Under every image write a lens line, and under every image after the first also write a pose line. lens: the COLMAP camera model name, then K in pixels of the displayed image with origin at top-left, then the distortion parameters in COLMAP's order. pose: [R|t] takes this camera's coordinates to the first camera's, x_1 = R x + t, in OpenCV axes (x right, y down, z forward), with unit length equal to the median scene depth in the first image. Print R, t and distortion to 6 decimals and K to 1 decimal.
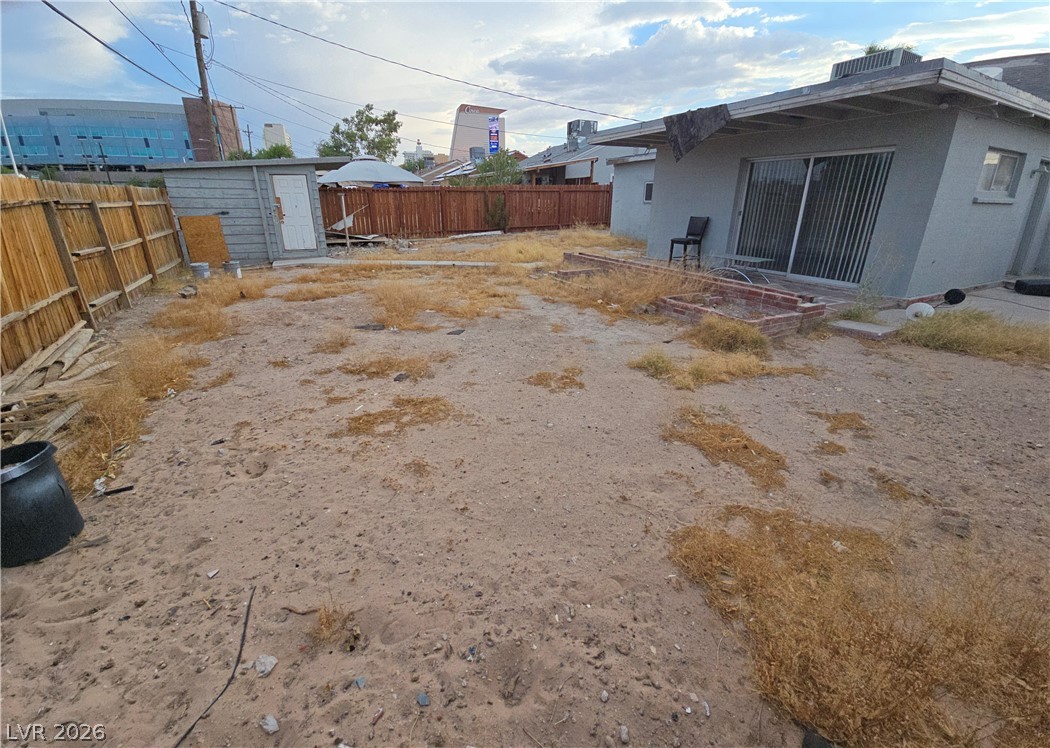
lens RADIAL K [[427.3, 0, 524.1], [0, 427.3, 354.8], [0, 0, 1]] dist [-0.000416, -0.001691]
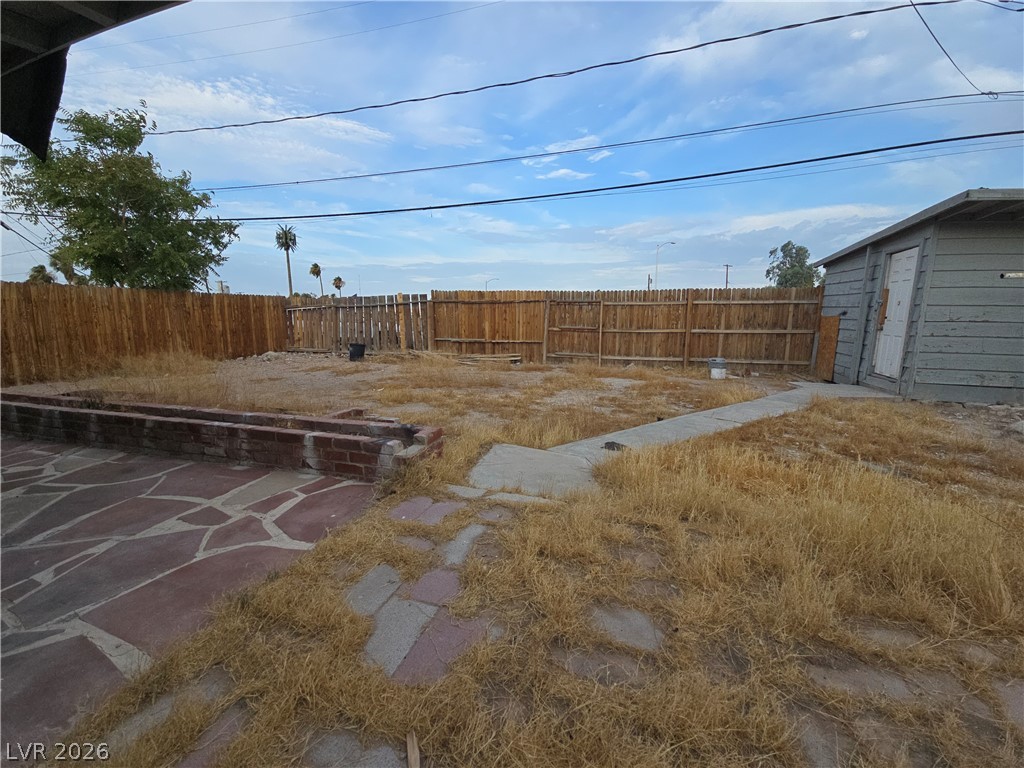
lens RADIAL K [[415.8, 0, 512.1], [0, 415.8, 381.7], [0, 0, 1]] dist [0.003082, -0.003593]
pose [[-0.697726, 0.111541, -0.707627, 0.369476], [-0.247563, 0.889399, 0.384293, -0.544764], [0.672228, 0.443314, -0.592944, 1.647690]]
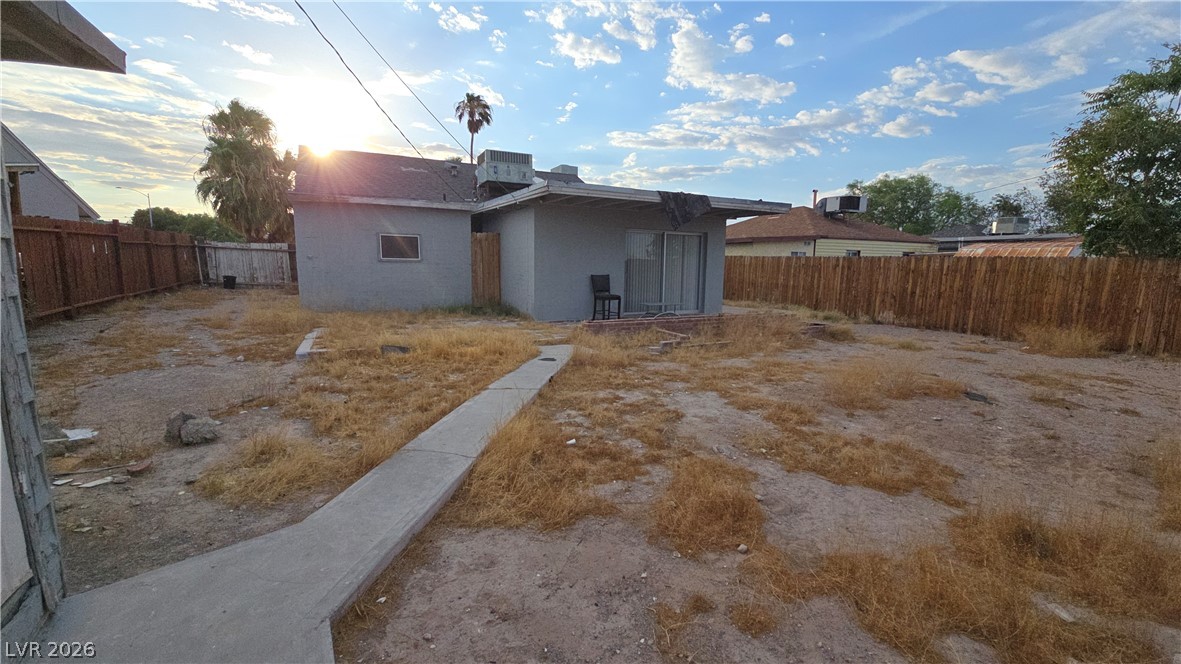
lens RADIAL K [[479.7, 0, 589.2], [0, 479.7, 329.0], [0, 0, 1]] dist [0.004504, -0.004381]
pose [[-0.002760, -0.141369, 0.989953, -1.053932], [0.328178, 0.935001, 0.134436, -0.475990], [-0.944612, 0.325252, 0.043813, 1.321990]]
